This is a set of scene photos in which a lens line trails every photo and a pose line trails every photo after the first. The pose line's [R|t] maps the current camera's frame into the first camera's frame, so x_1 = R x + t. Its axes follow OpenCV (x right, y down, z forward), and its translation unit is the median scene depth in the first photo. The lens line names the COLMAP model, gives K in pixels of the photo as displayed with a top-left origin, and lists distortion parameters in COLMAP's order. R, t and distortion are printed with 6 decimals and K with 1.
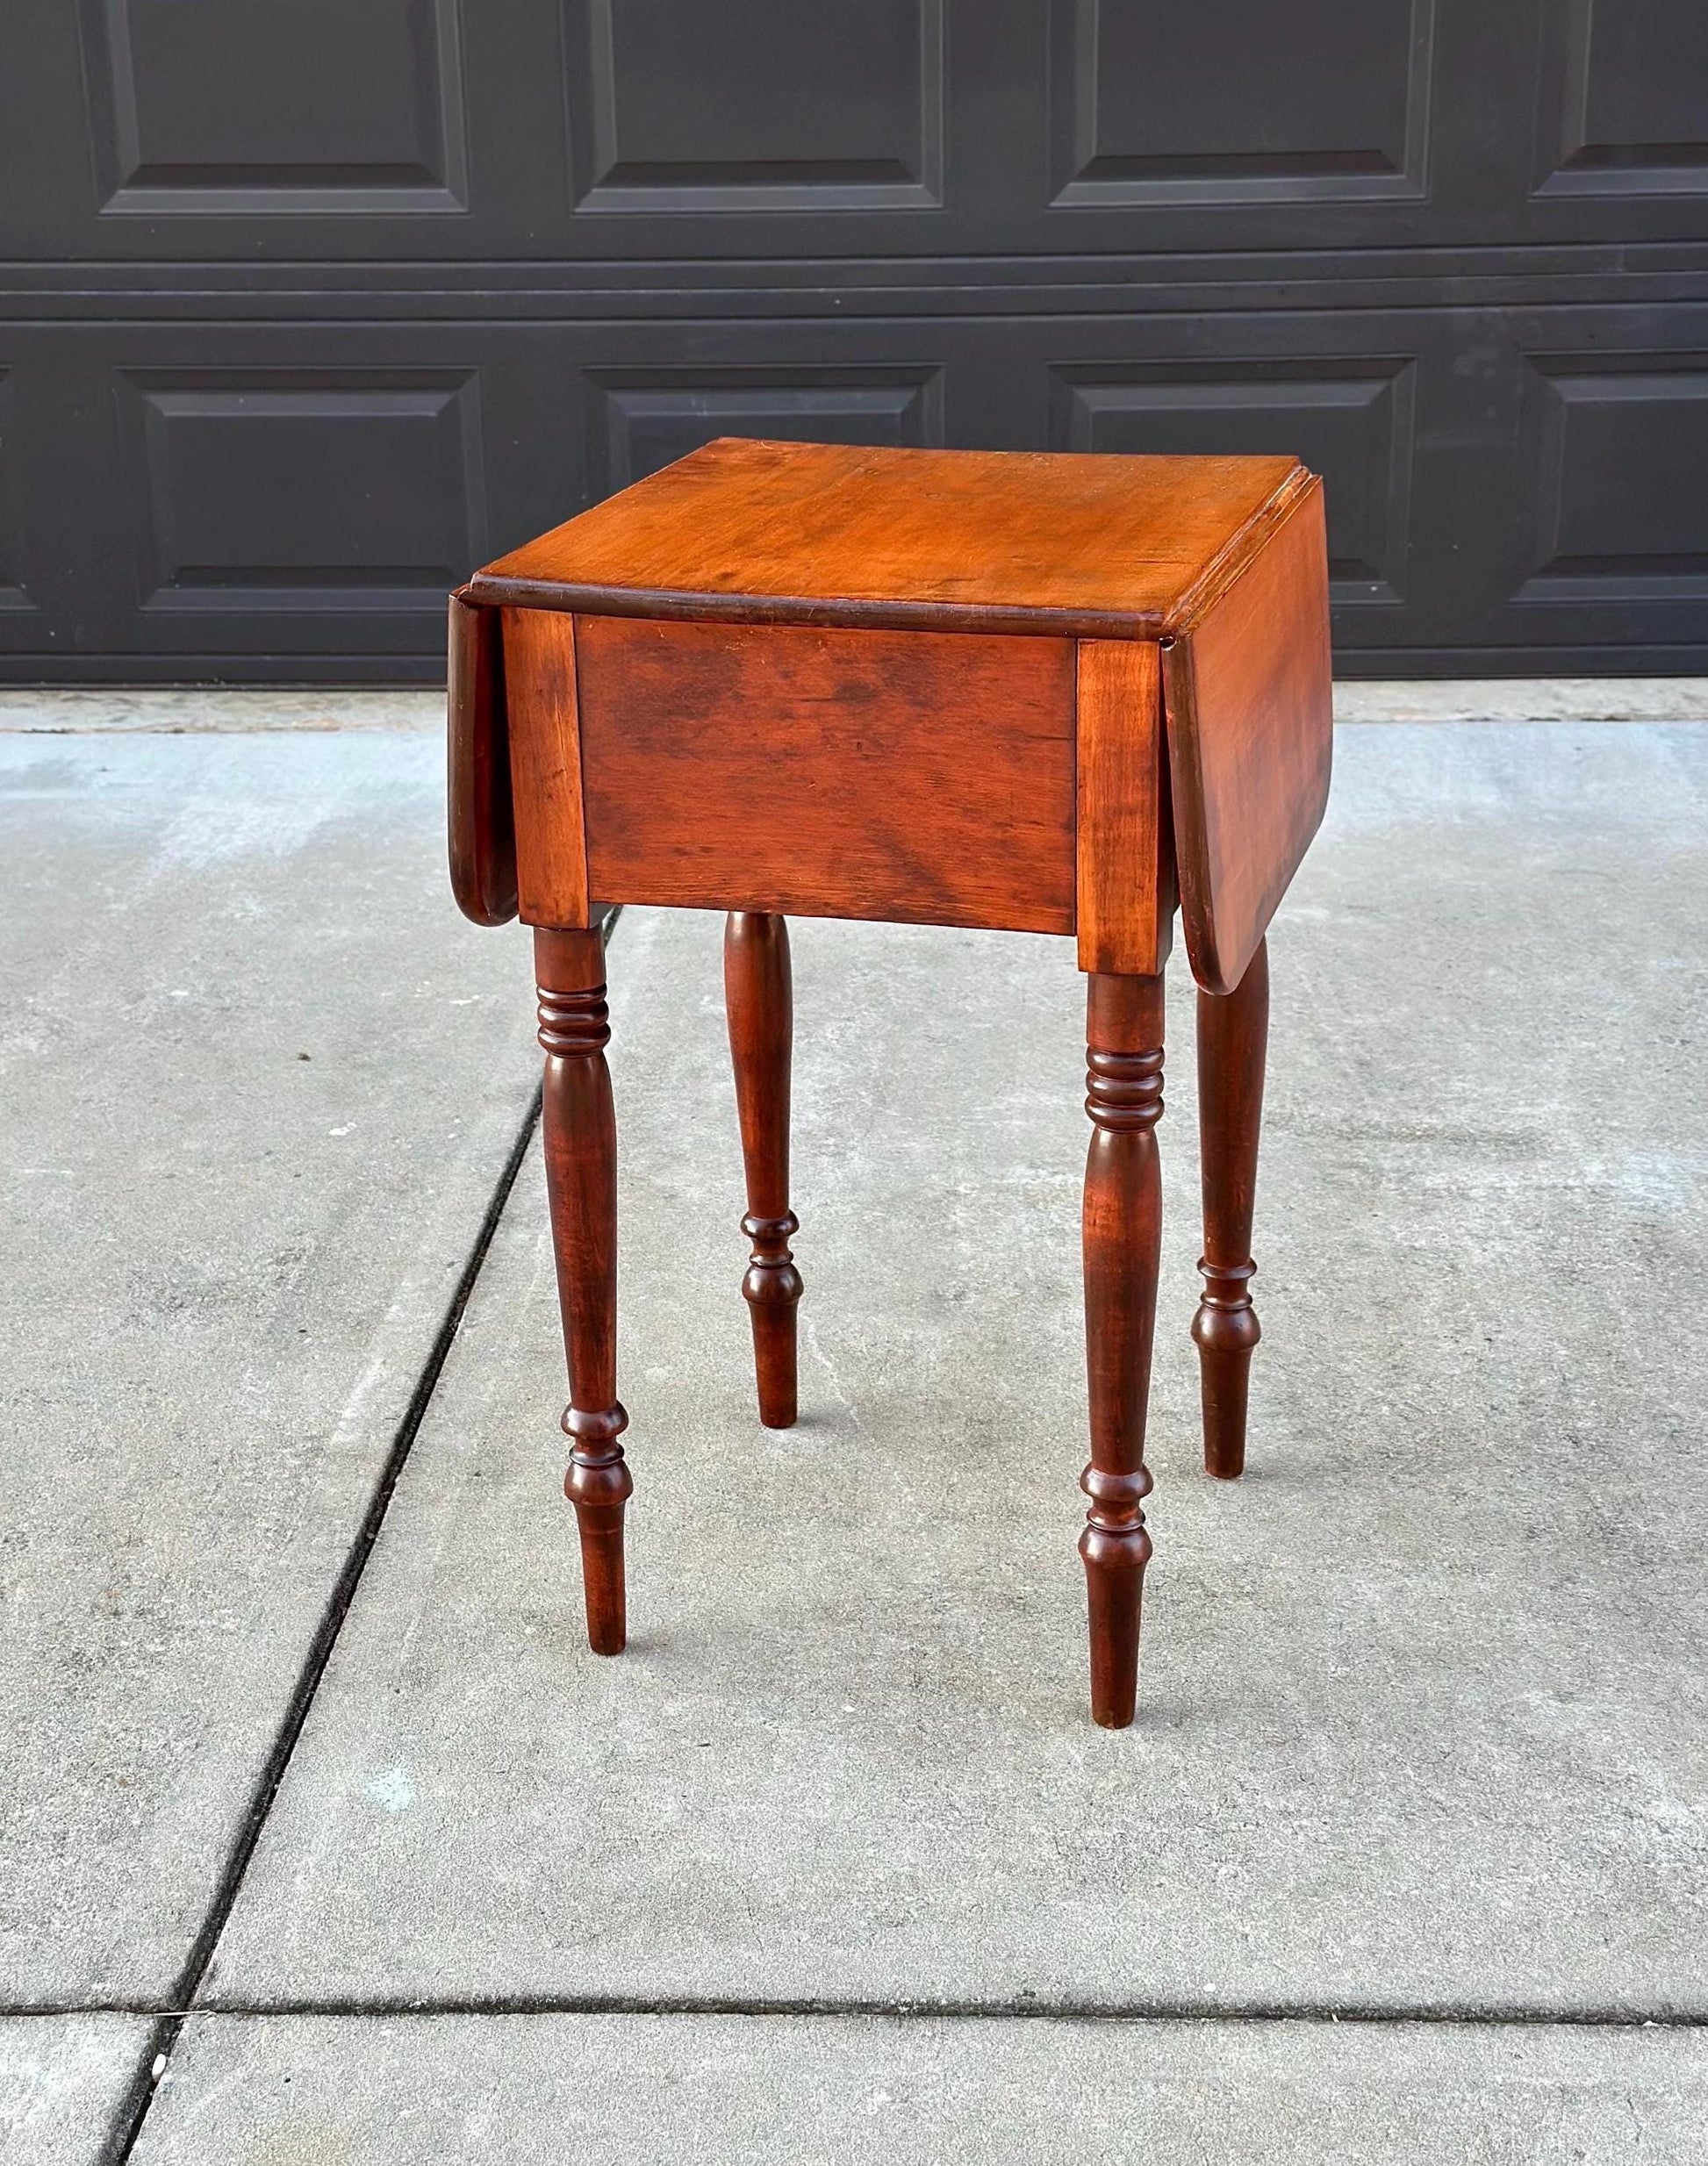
lens RADIAL K [[3487.8, 0, 840.5], [0, 3487.8, 1095.8], [0, 0, 1]] dist [0.159967, 0.000000]
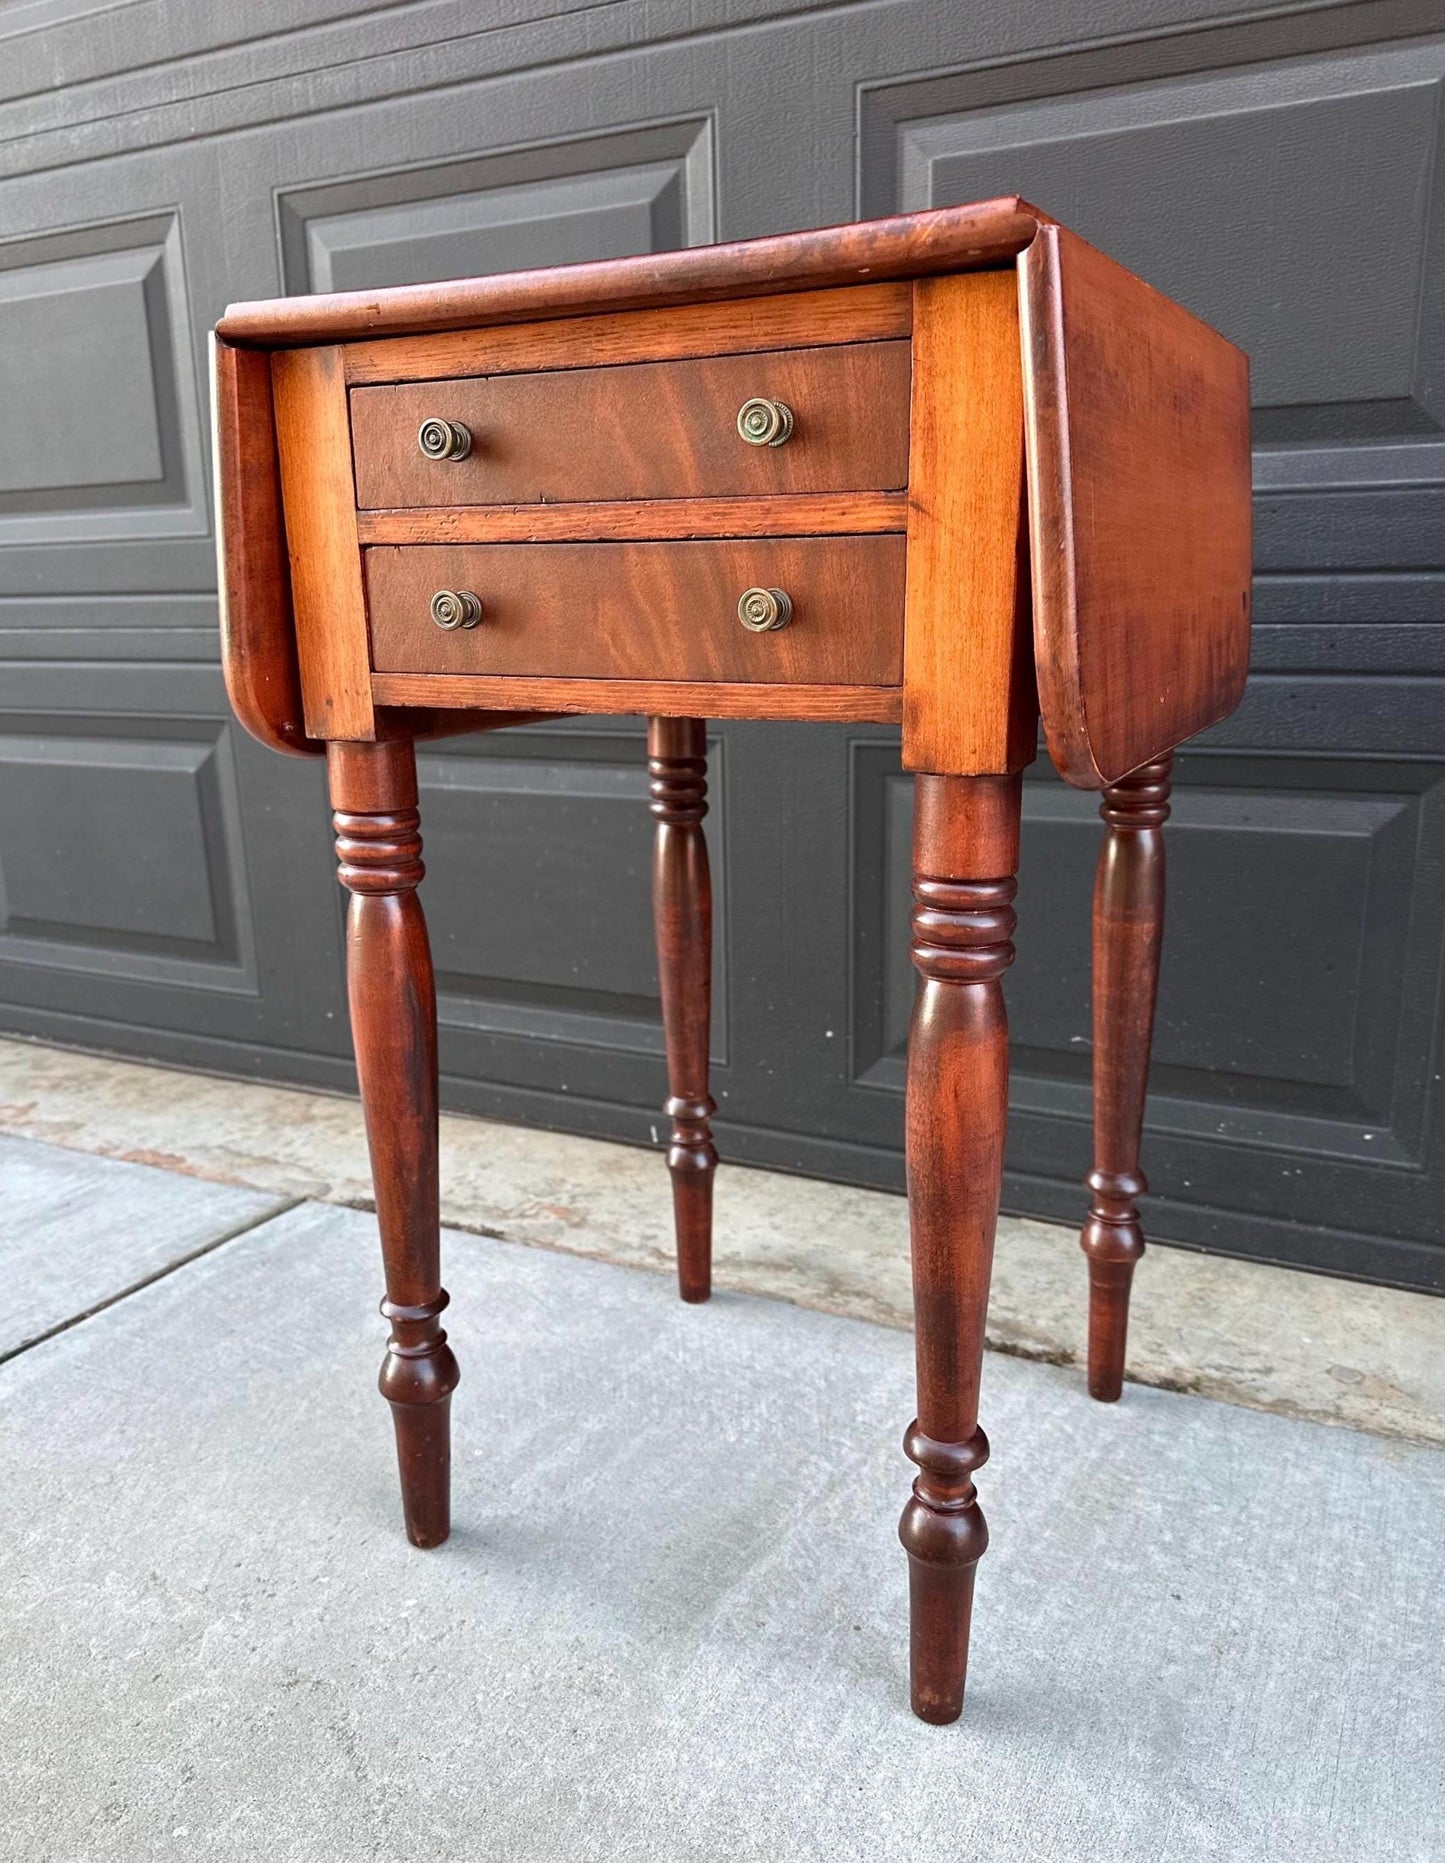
lens RADIAL K [[1481.3, 0, 702.8], [0, 1481.3, 957.0], [0, 0, 1]] dist [0.110049, -0.171177]
pose [[0.899770, 0.104072, -0.423772, 0.160082], [-0.138113, 0.989137, -0.050330, -0.150641], [0.413931, 0.103814, 0.904369, 0.740789]]
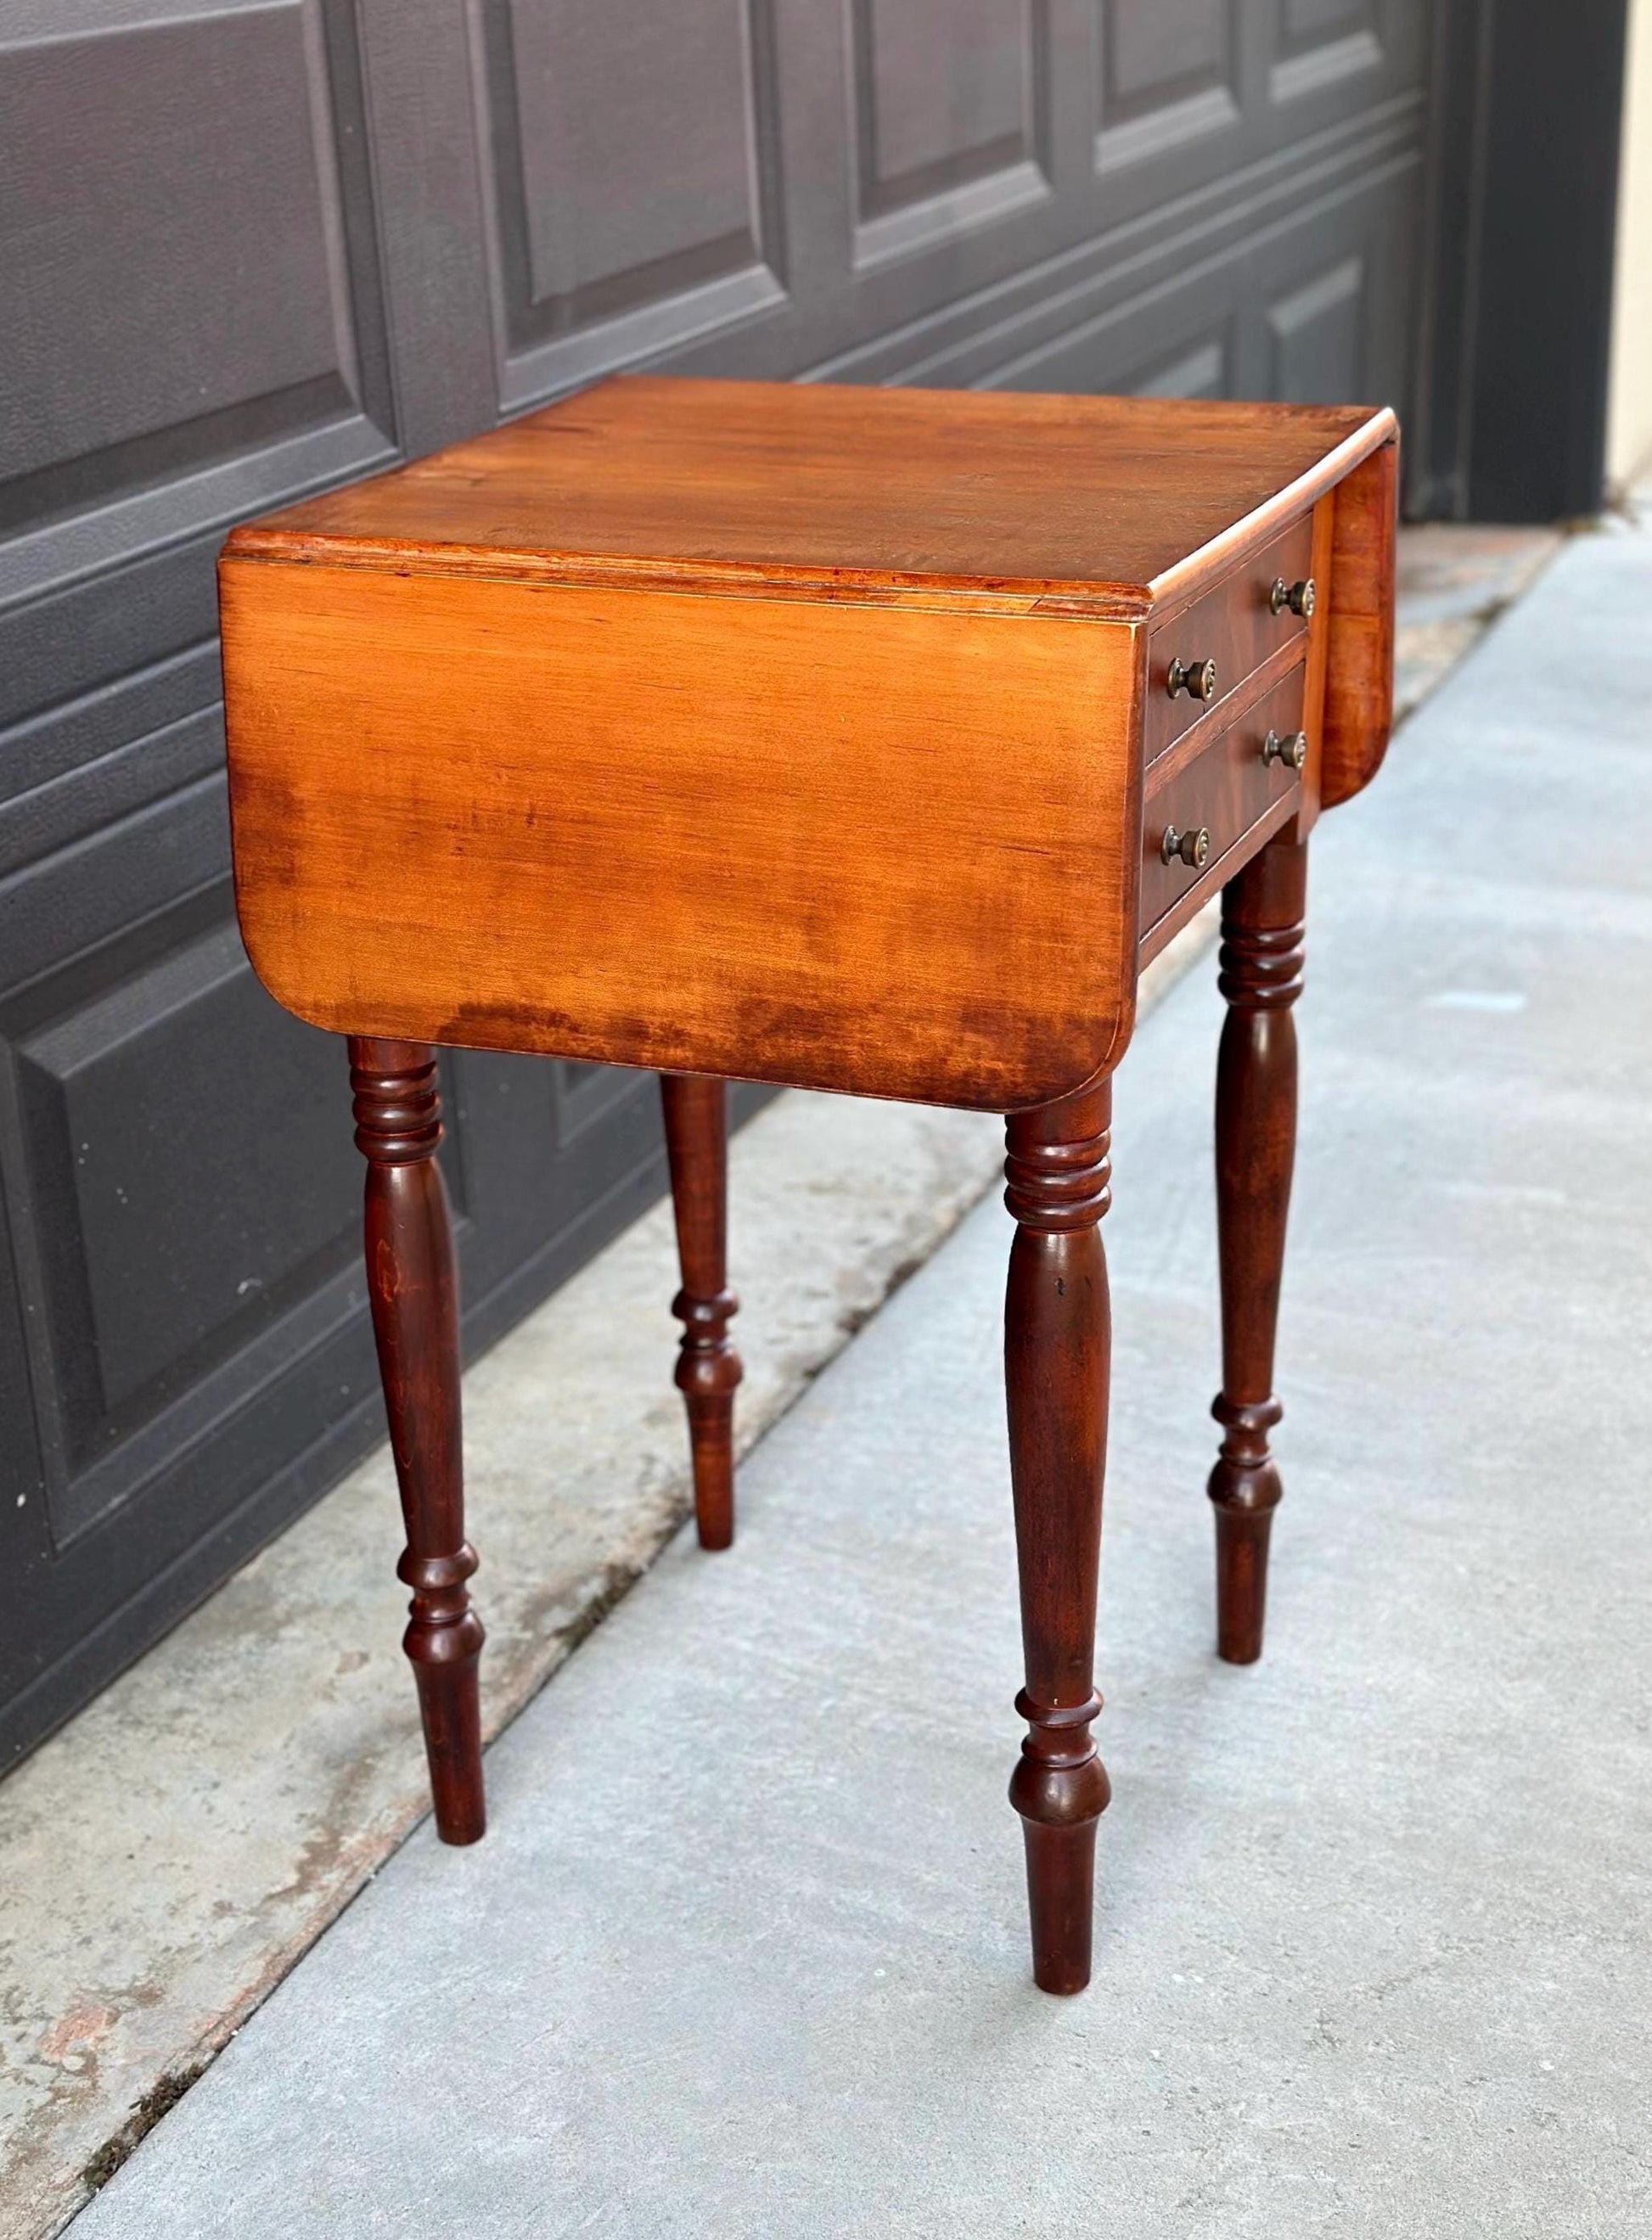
lens RADIAL K [[3400.7, 0, 828.1], [0, 3400.7, 1155.5], [0, 0, 1]] dist [0.144359, 0.000000]
pose [[0.348963, -0.357028, 0.866462, -0.251425], [0.338095, 0.910280, 0.238918, -0.256619], [-0.874023, 0.209573, 0.438363, 0.759372]]
